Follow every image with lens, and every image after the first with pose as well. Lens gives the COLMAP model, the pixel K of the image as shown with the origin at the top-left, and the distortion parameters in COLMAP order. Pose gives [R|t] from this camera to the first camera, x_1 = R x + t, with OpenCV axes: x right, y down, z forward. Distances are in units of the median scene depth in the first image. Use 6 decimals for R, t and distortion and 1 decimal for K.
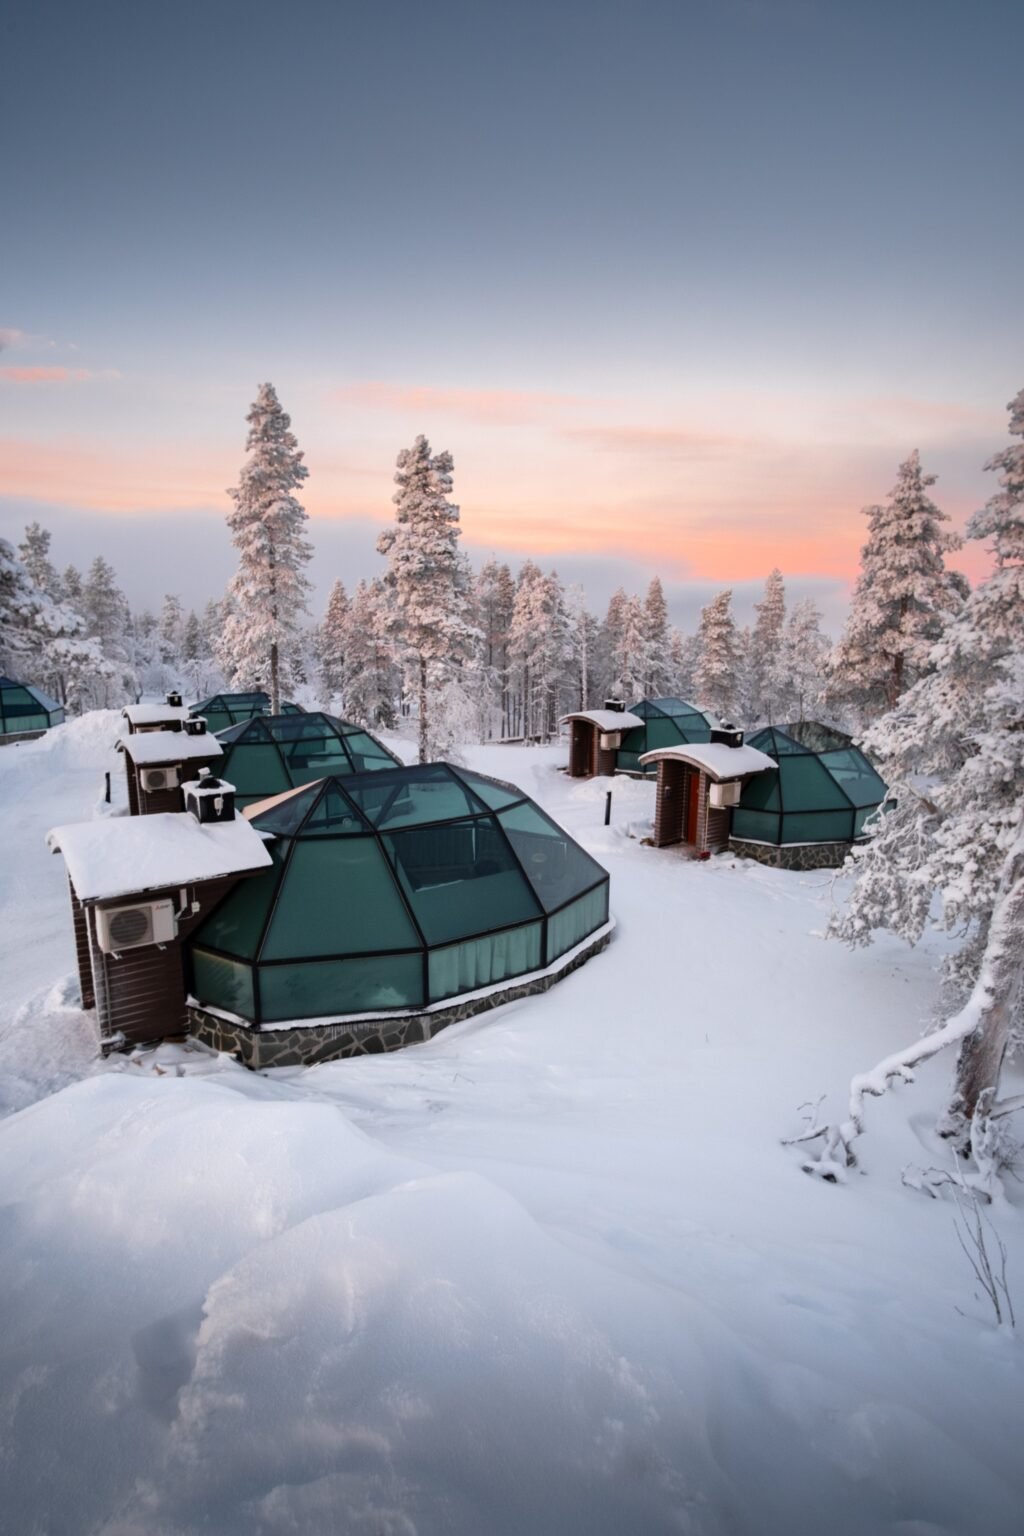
lens RADIAL K [[818.1, 0, 512.0], [0, 818.1, 768.0], [0, 0, 1]] dist [-0.025173, 0.000818]
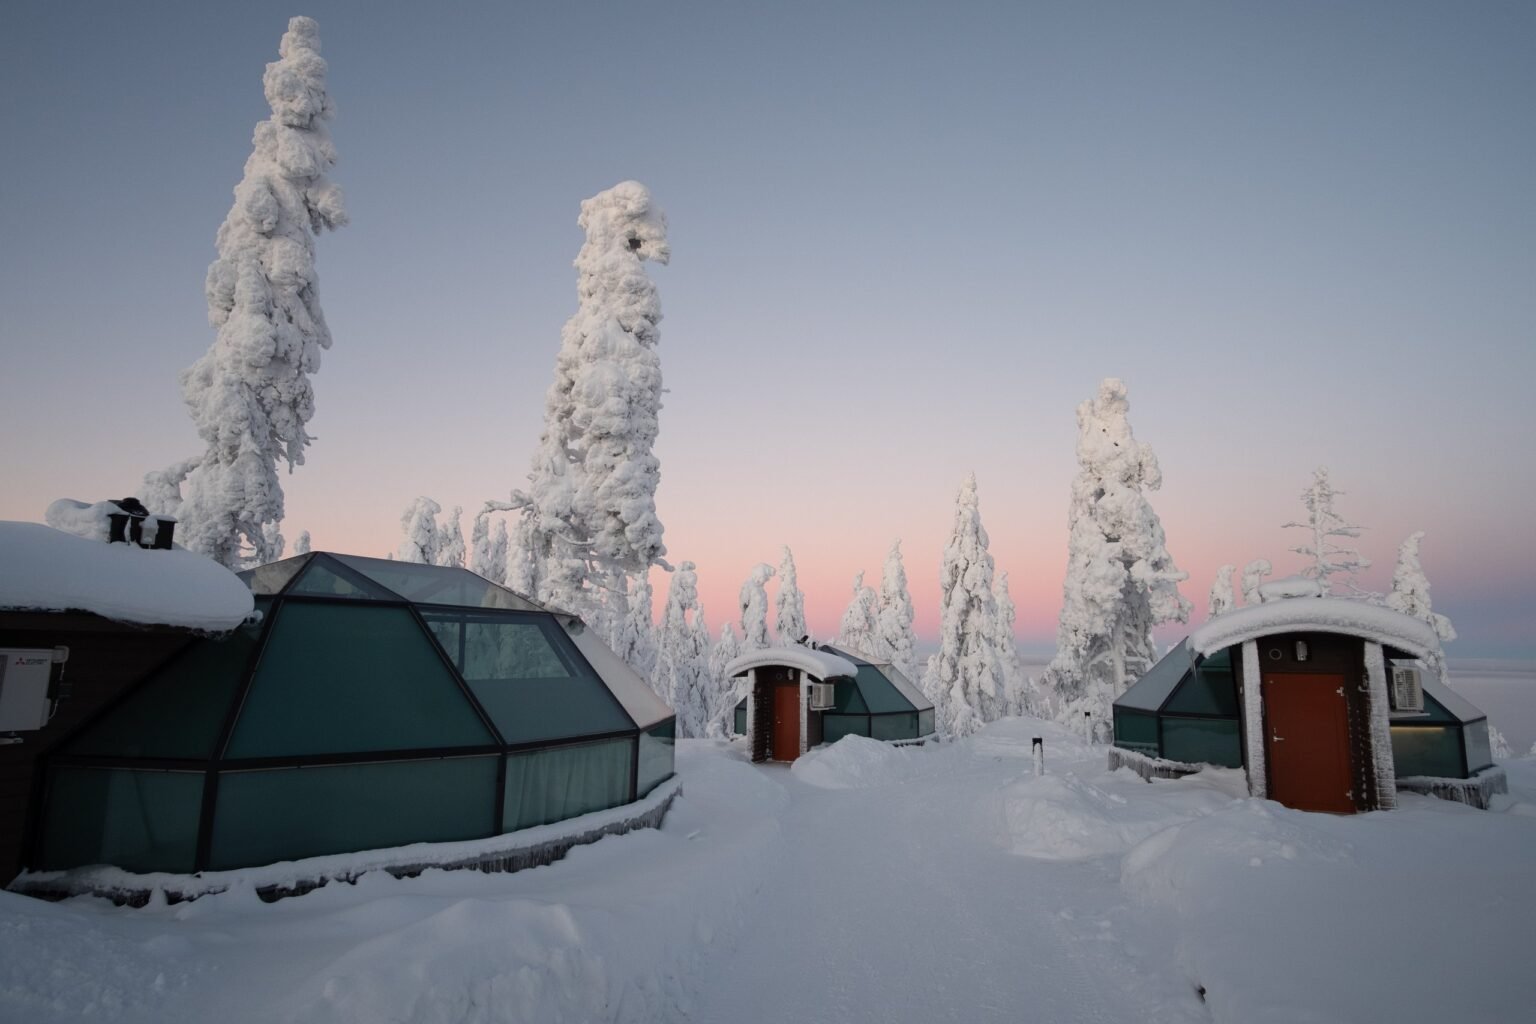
lens RADIAL K [[818.1, 0, 768.0], [0, 818.1, 512.0], [0, 0, 1]] dist [-0.025173, 0.000818]
pose [[0.877289, 0.090623, 0.471329, -0.448934], [0.082199, 0.939136, -0.333566, 0.078922], [-0.472871, 0.331377, 0.816445, 0.896425]]
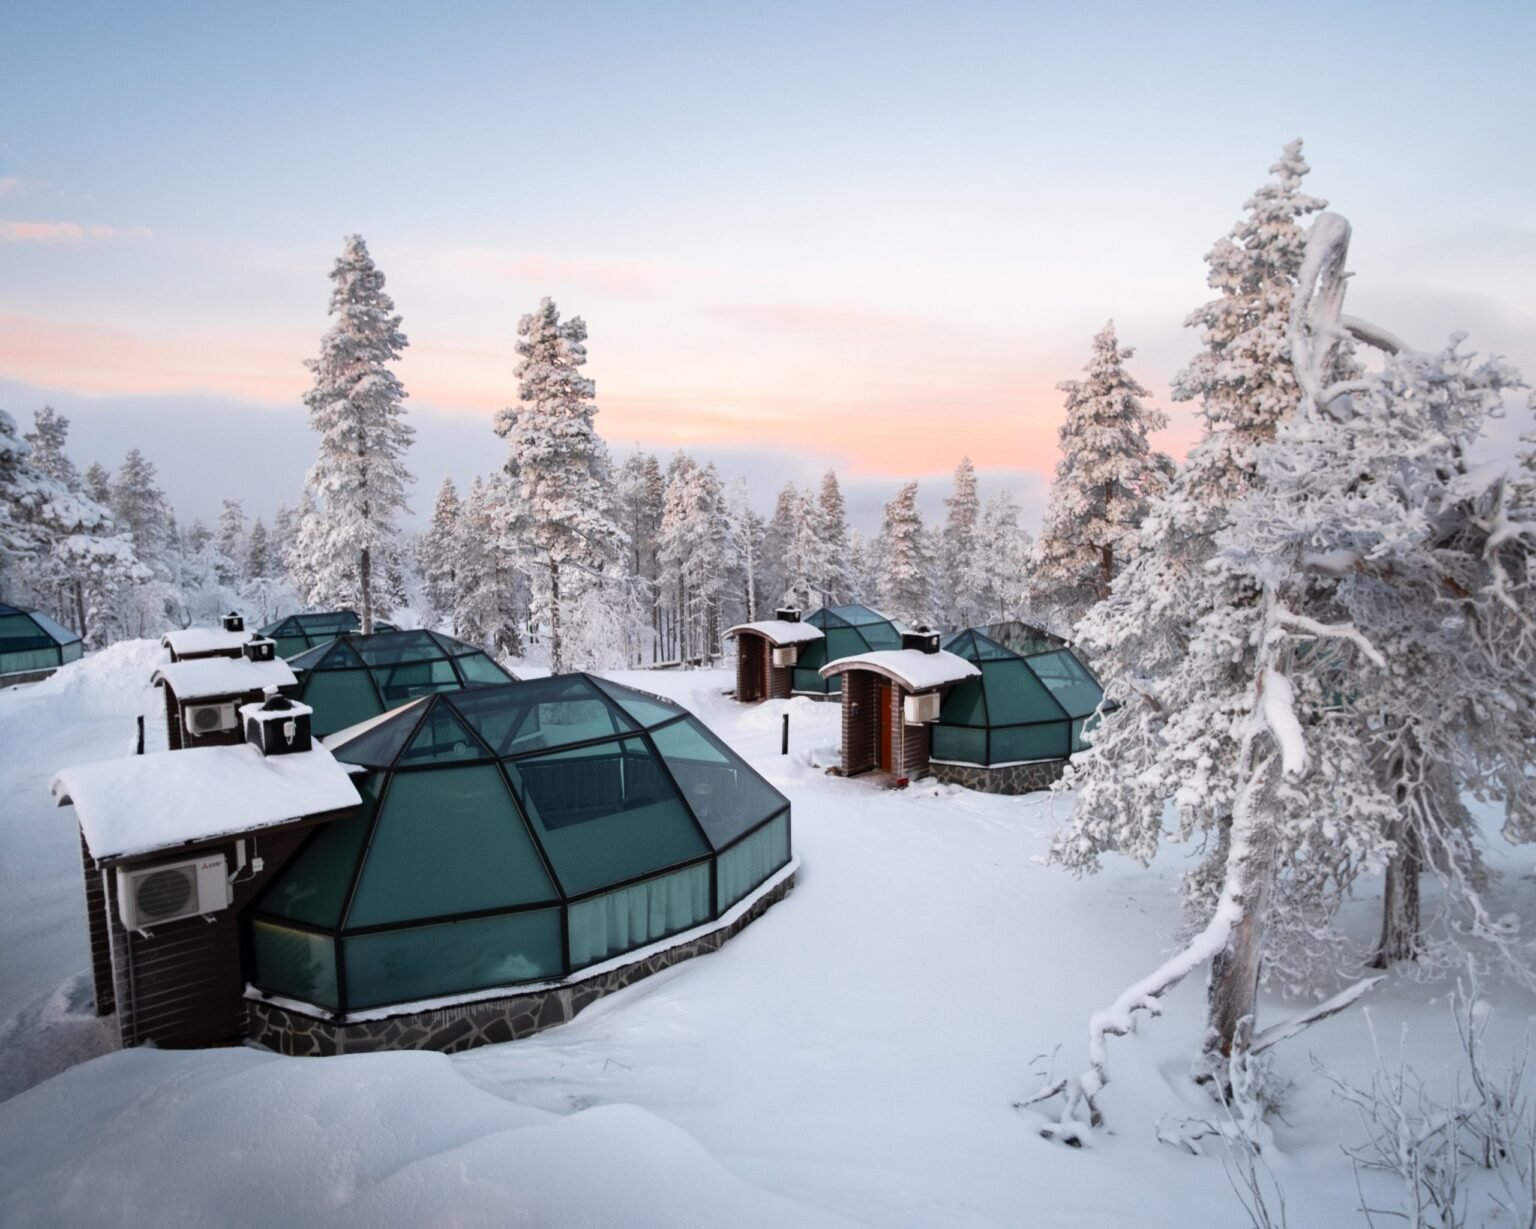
lens RADIAL K [[981.6, 0, 791.8], [0, 981.6, 614.5], [0, 0, 1]] dist [-0.028618, 0.006762]
pose [[0.991321, -0.028629, 0.128307, -0.000341], [0.040163, 0.995290, -0.088230, 0.025147], [-0.125176, 0.092618, 0.987802, 0.007311]]
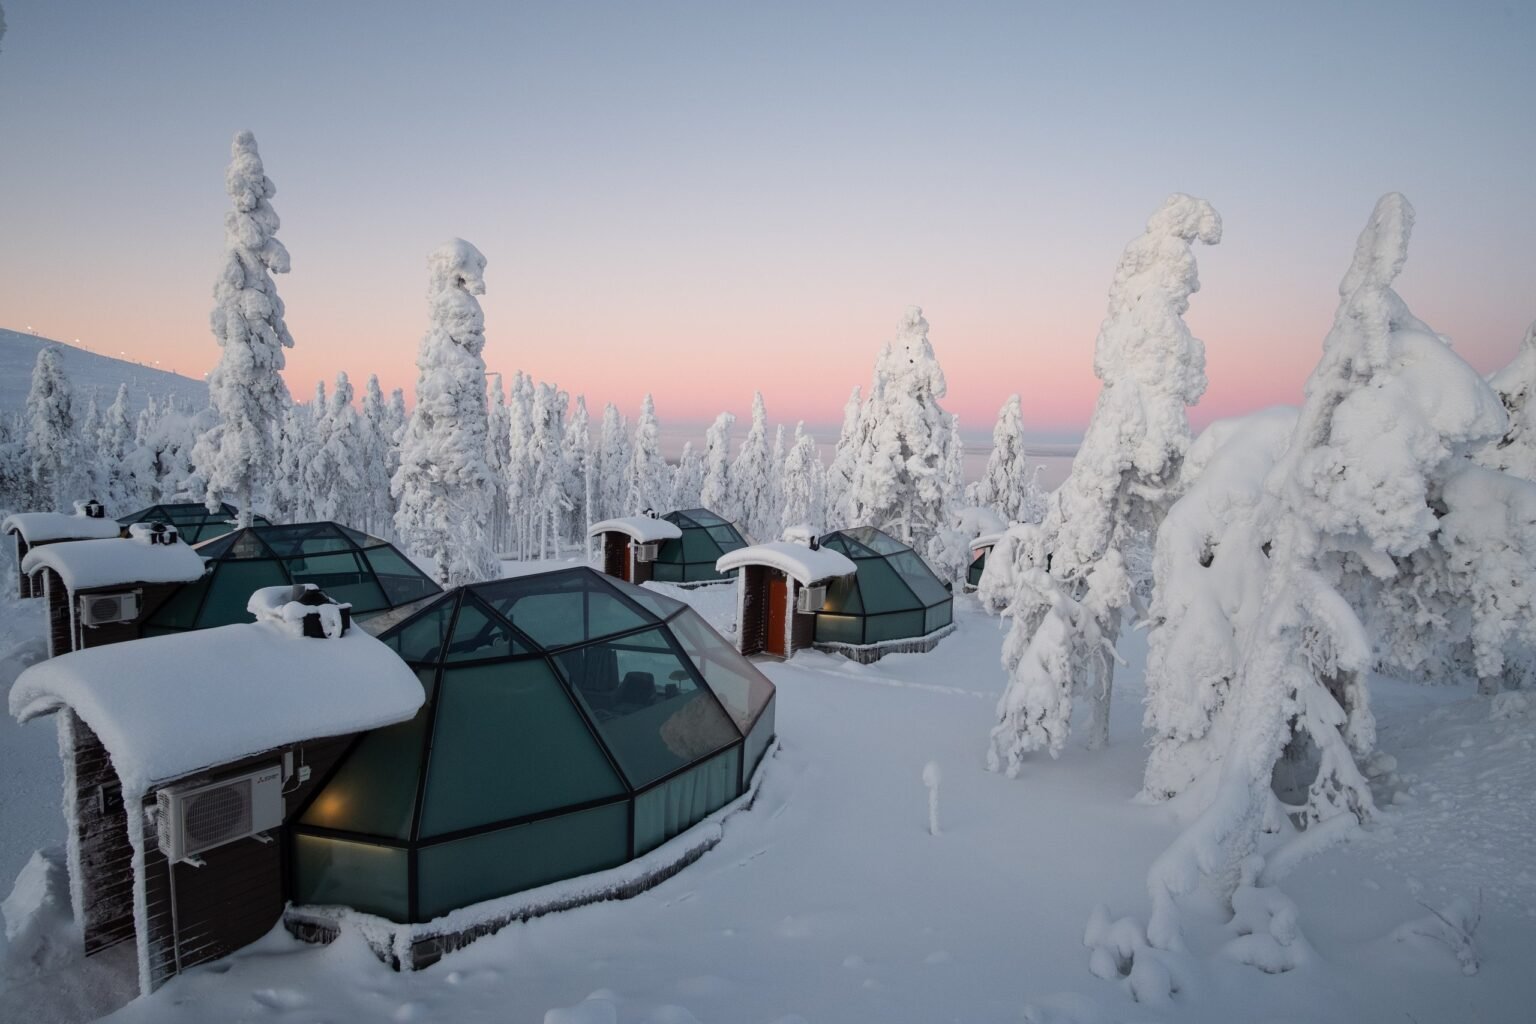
lens RADIAL K [[818.1, 0, 768.0], [0, 818.1, 512.0], [0, 0, 1]] dist [-0.025173, 0.000818]
pose [[0.933023, -0.003925, 0.359795, -0.179656], [0.037543, 0.995545, -0.086495, 0.014489], [-0.357852, 0.094209, 0.929014, 0.126519]]
